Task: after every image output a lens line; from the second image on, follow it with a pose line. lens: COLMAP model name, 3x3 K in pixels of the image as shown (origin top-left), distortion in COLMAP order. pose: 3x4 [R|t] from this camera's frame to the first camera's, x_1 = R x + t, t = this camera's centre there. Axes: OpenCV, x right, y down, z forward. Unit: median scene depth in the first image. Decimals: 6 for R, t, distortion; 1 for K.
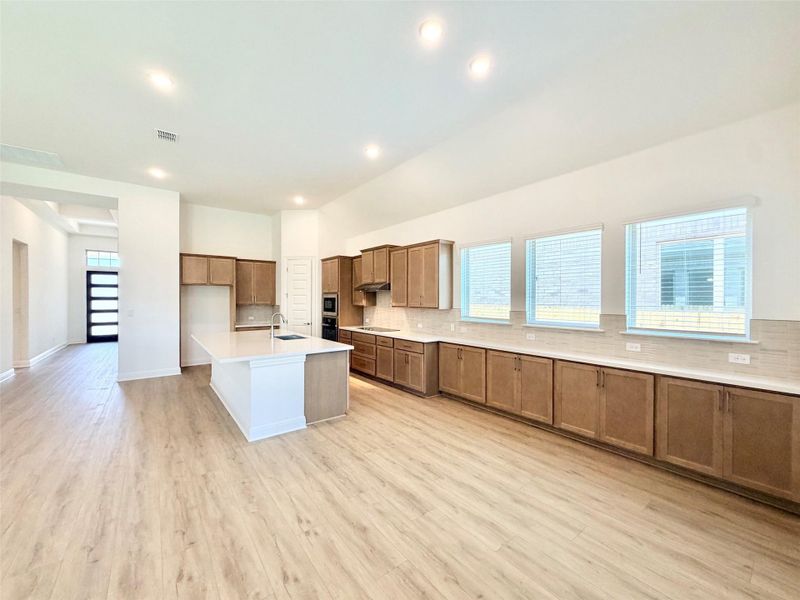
lens RADIAL K [[322.6, 0, 398.5], [0, 322.6, 311.6], [0, 0, 1]] dist [0.003560, -0.001000]
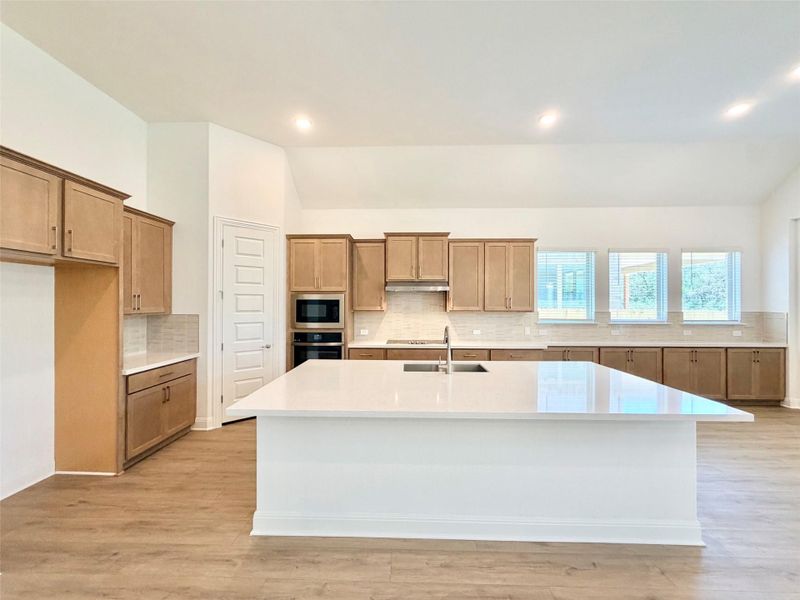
lens RADIAL K [[322.6, 0, 391.5], [0, 322.6, 306.6], [0, 0, 1]] dist [0.003560, -0.001000]
pose [[0.626808, -0.012680, 0.779070, -0.900925], [0.031282, 0.999471, -0.008901, -0.029791], [-0.778545, 0.029950, 0.626873, 0.754968]]
